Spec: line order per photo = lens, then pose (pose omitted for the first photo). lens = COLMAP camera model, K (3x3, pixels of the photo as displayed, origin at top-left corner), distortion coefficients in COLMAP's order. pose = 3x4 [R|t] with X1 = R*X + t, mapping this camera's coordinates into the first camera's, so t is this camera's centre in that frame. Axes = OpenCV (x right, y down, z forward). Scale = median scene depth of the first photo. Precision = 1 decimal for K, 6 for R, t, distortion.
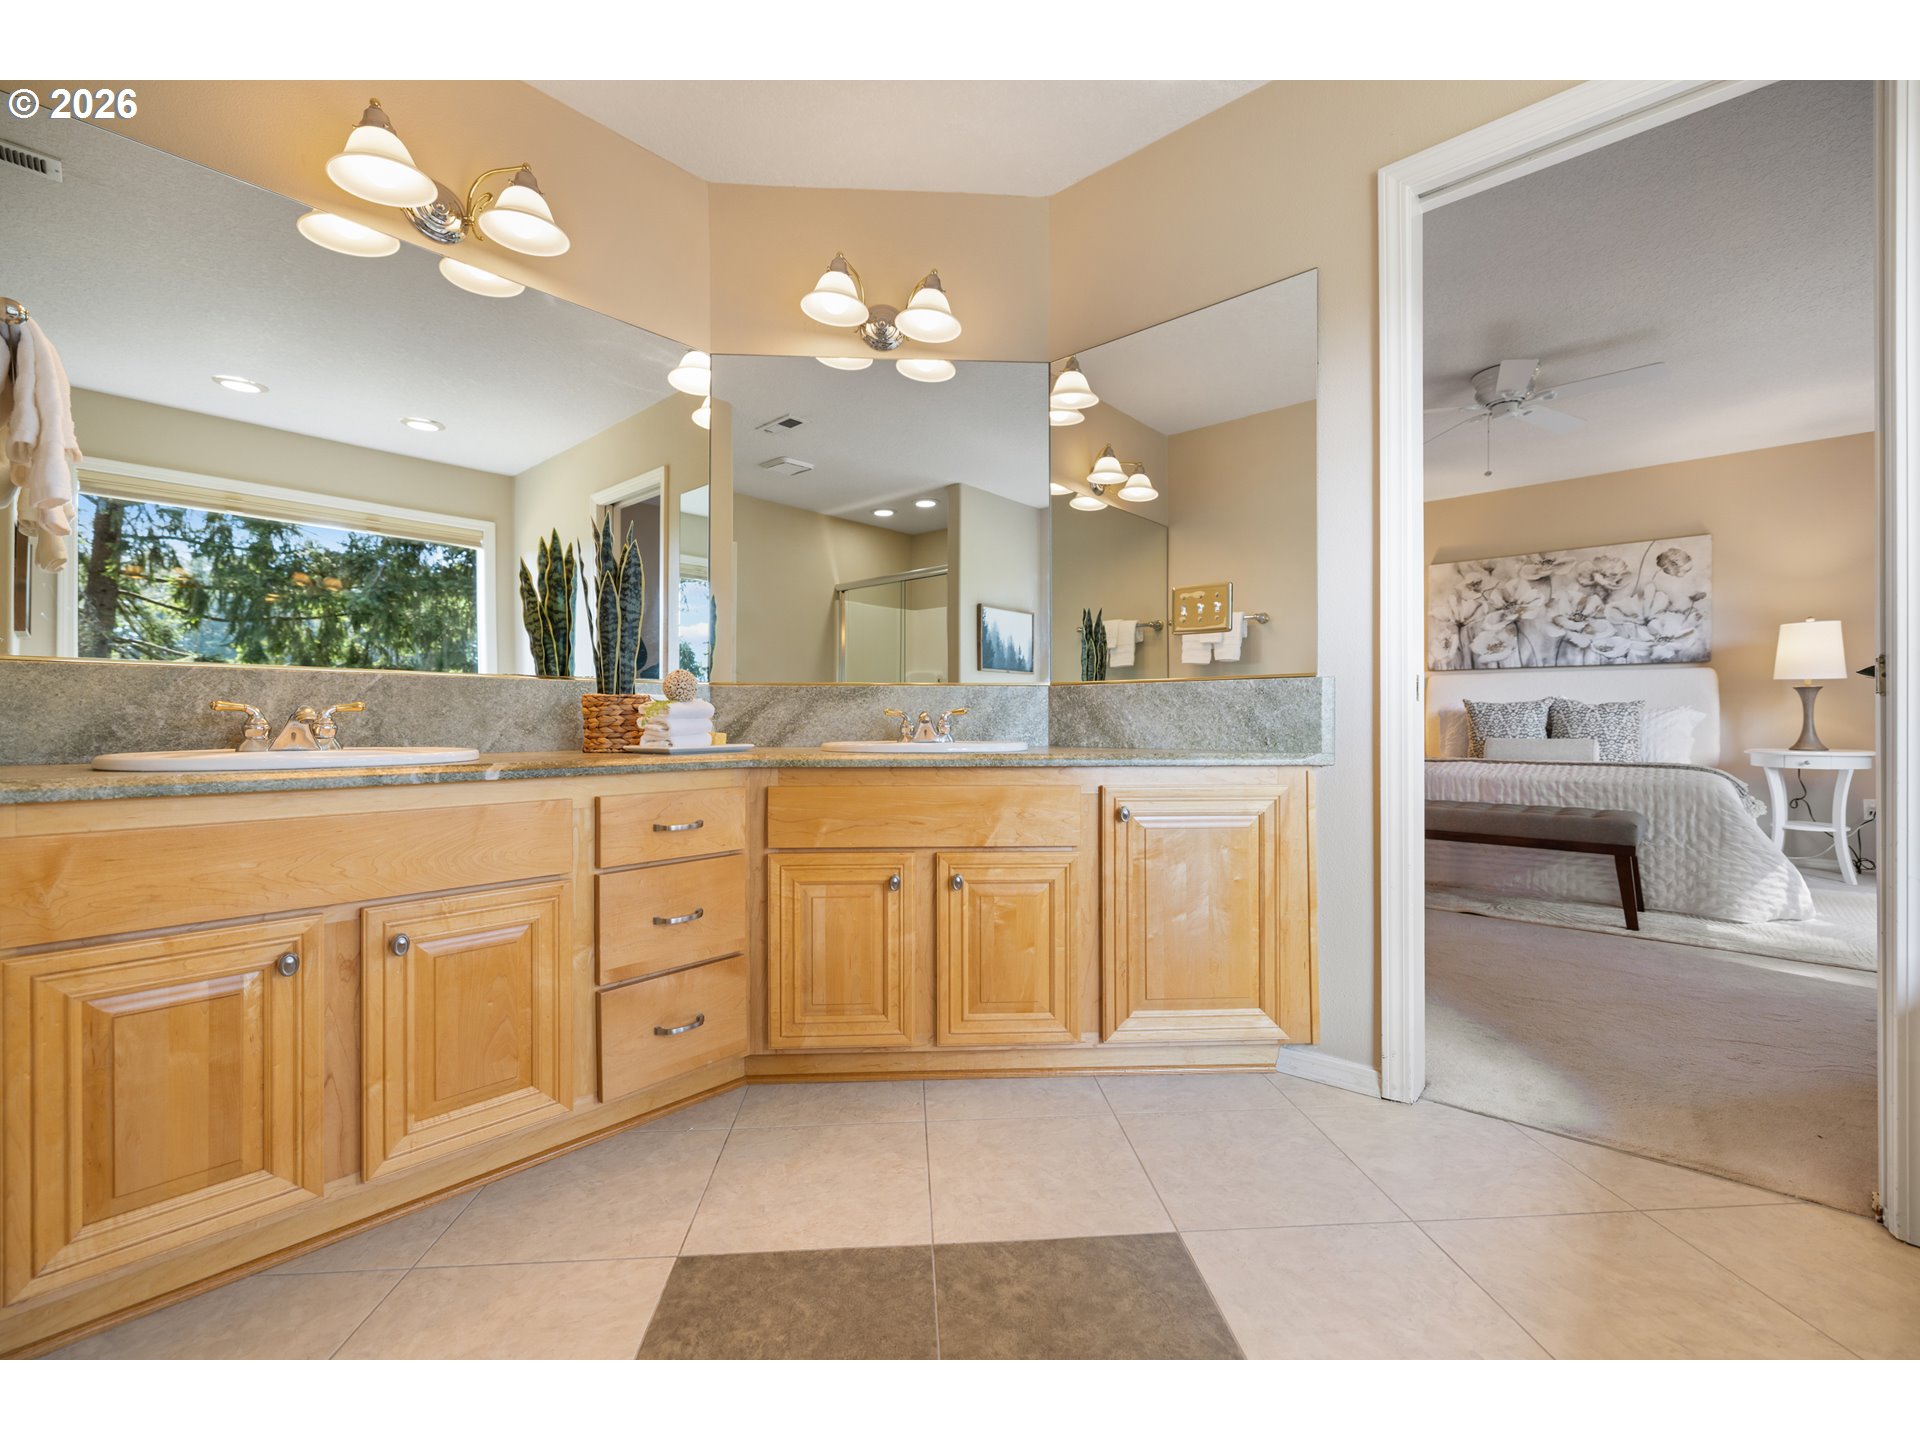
lens RADIAL K [[812.8, 0, 960.0], [0, 812.8, 720.0], [0, 0, 1]] dist [-0.011742, -0.000117]
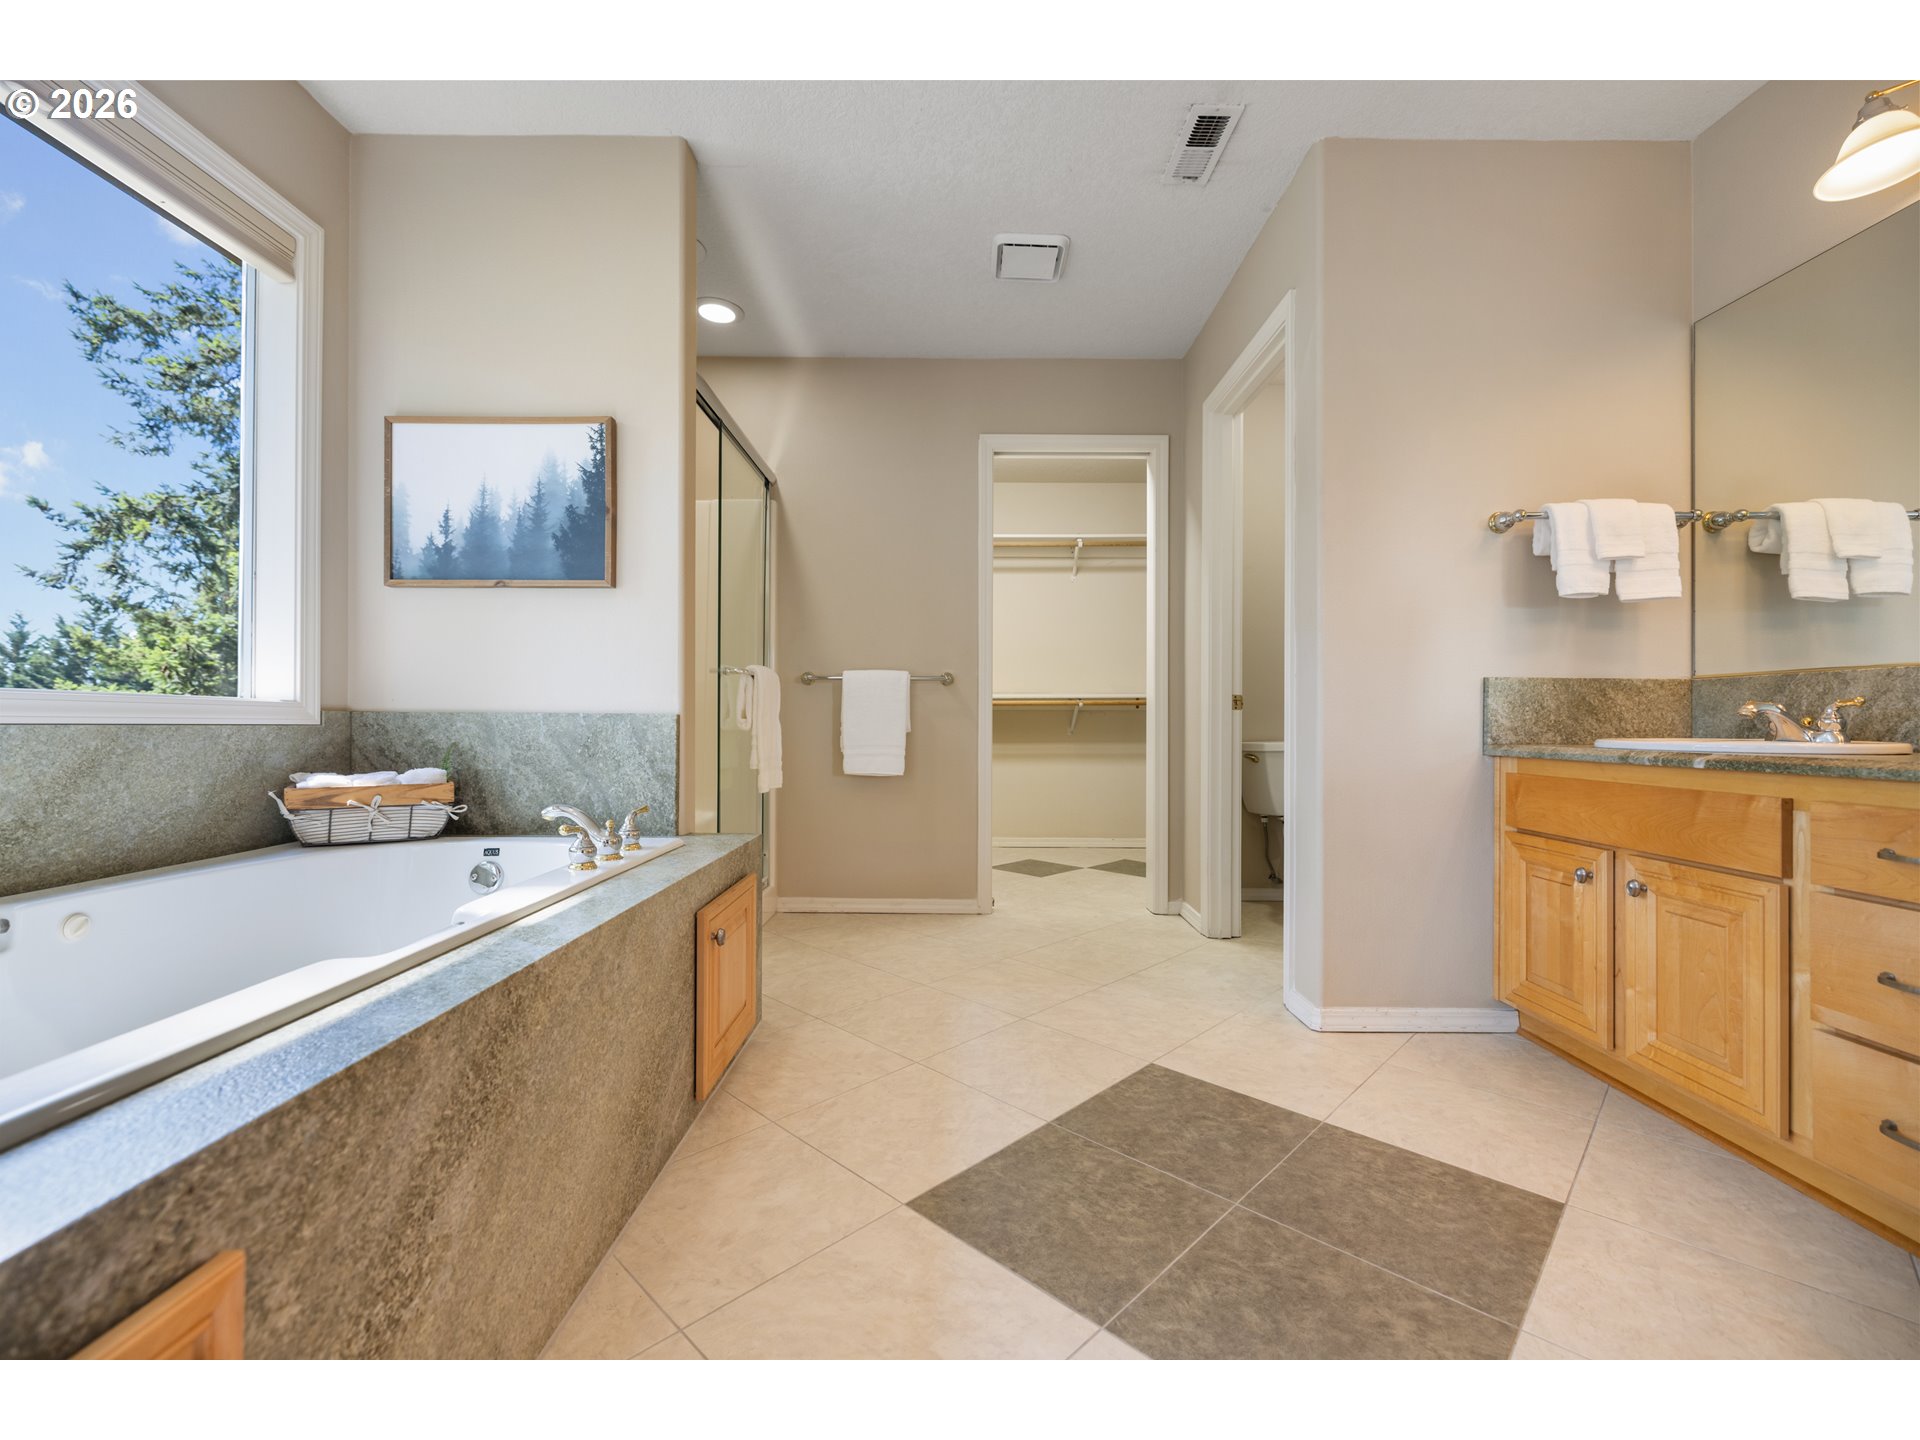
lens RADIAL K [[812.8, 0, 960.0], [0, 812.8, 720.0], [0, 0, 1]] dist [-0.011742, -0.000117]
pose [[-0.743308, -0.006730, -0.668916, 0.993402], [-0.001549, 0.999964, -0.008339, 0.021354], [0.668948, -0.005162, -0.743291, 1.269775]]
